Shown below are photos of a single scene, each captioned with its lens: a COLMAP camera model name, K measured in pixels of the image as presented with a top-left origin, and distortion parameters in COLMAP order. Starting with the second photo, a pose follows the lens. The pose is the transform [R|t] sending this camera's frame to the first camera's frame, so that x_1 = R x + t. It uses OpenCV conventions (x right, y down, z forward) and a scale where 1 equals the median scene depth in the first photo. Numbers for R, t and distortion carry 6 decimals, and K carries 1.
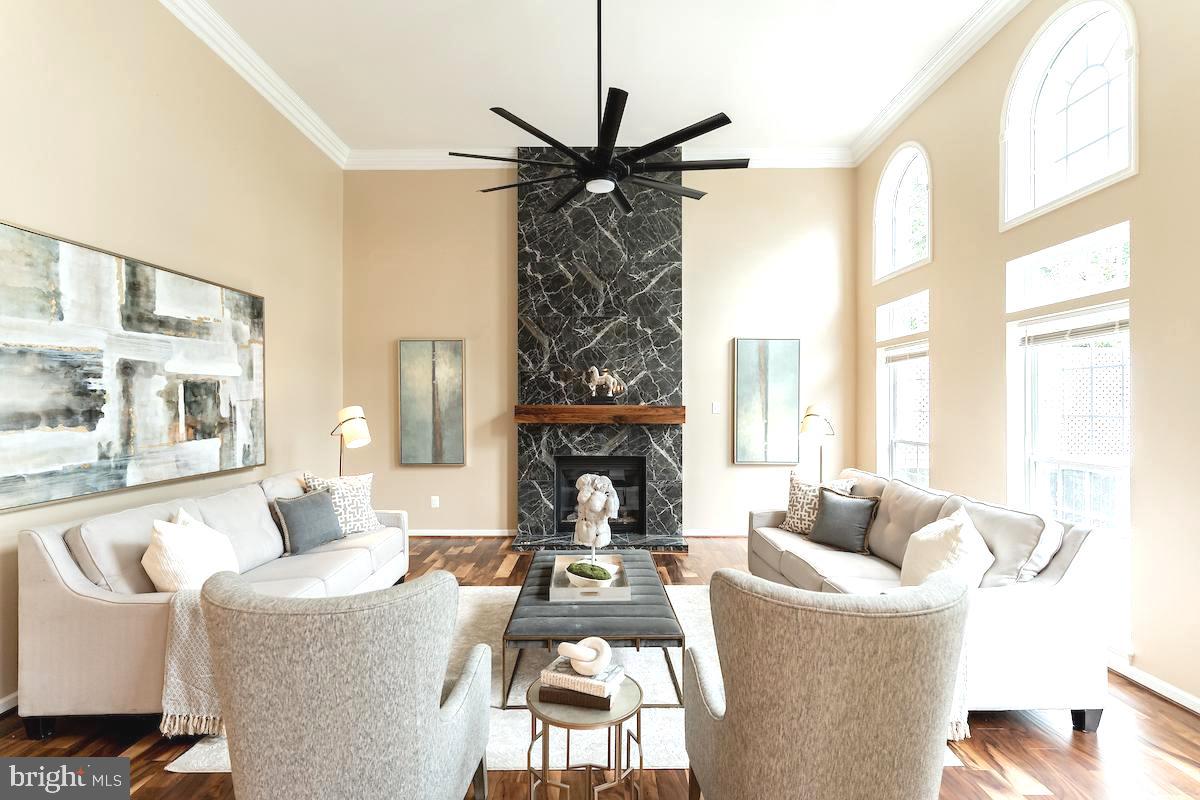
lens RADIAL K [[572.1, 0, 591.8], [0, 572.1, 401.3], [0, 0, 1]] dist [0.003007, 0.001018]
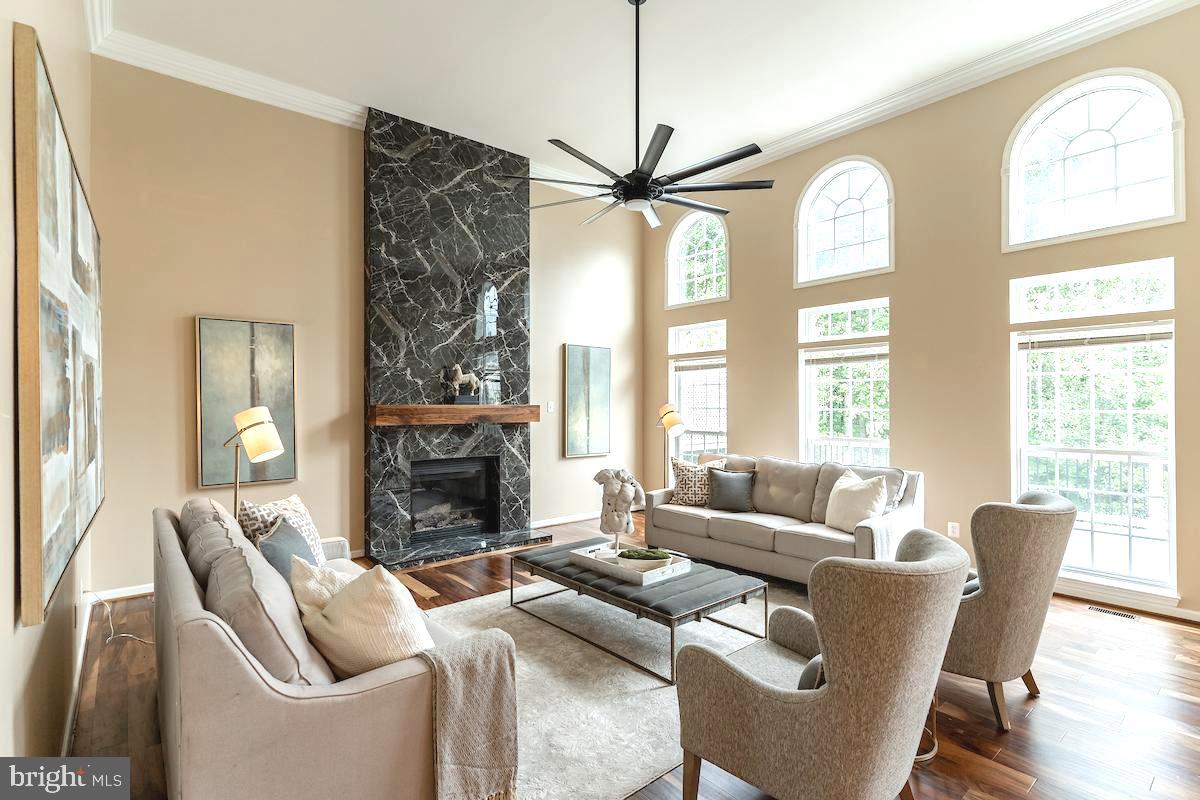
lens RADIAL K [[572.1, 0, 591.8], [0, 572.1, 401.3], [0, 0, 1]] dist [0.003007, 0.001018]
pose [[0.769146, -0.000031, 0.639073, -0.426066], [-0.000131, 1.000000, 0.000206, 0.000565], [-0.639073, -0.000242, 0.769146, 0.118454]]
